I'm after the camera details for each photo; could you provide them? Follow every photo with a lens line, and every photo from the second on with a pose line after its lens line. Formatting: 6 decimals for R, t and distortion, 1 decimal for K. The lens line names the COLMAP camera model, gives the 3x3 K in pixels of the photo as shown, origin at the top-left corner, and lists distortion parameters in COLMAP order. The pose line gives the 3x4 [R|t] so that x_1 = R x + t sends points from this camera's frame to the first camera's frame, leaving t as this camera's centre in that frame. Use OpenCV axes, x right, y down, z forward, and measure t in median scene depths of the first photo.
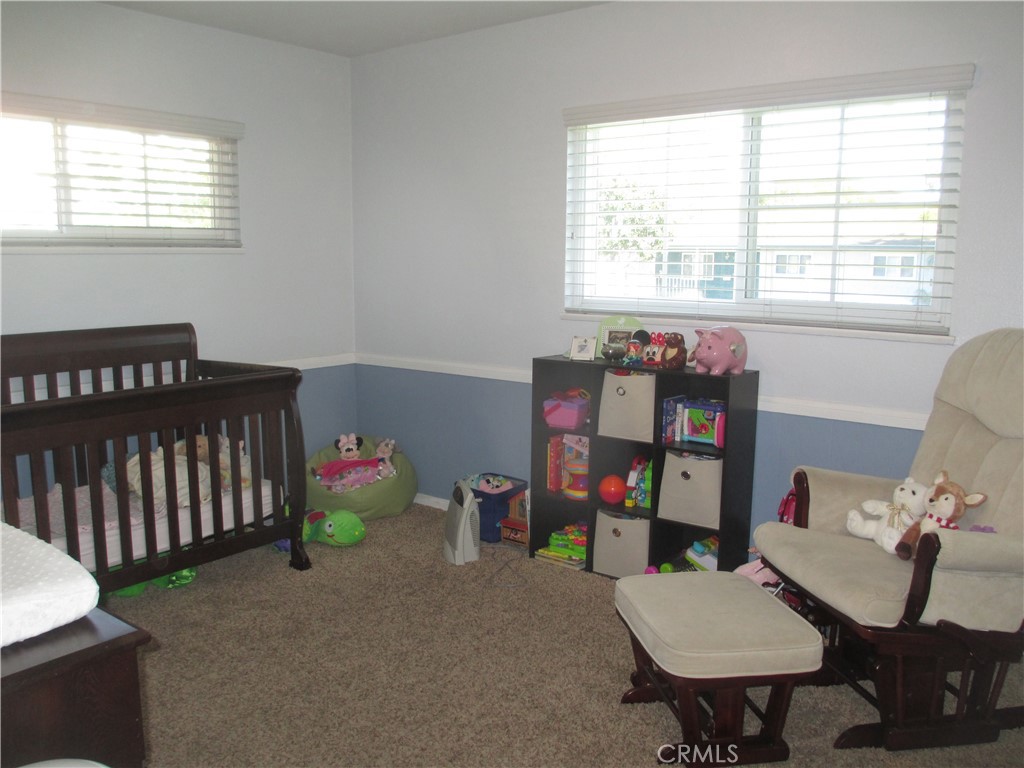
lens RADIAL K [[852.8, 0, 504.2], [0, 852.8, 387.2], [0, 0, 1]] dist [-0.069598, 0.033123]
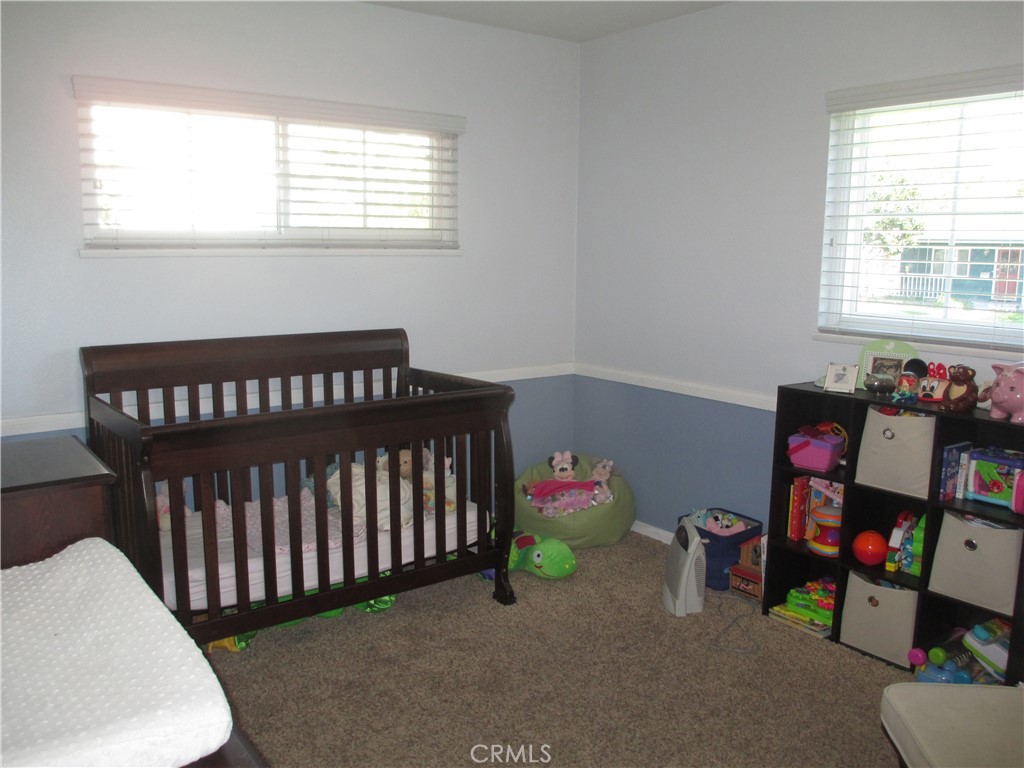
lens RADIAL K [[852.8, 0, 518.1], [0, 852.8, 378.9], [0, 0, 1]] dist [-0.069598, 0.033123]
pose [[0.970580, 0.041319, -0.237209, -0.018203], [-0.040587, 0.999144, 0.007973, -0.036909], [0.237335, 0.001889, 0.971426, 0.112430]]
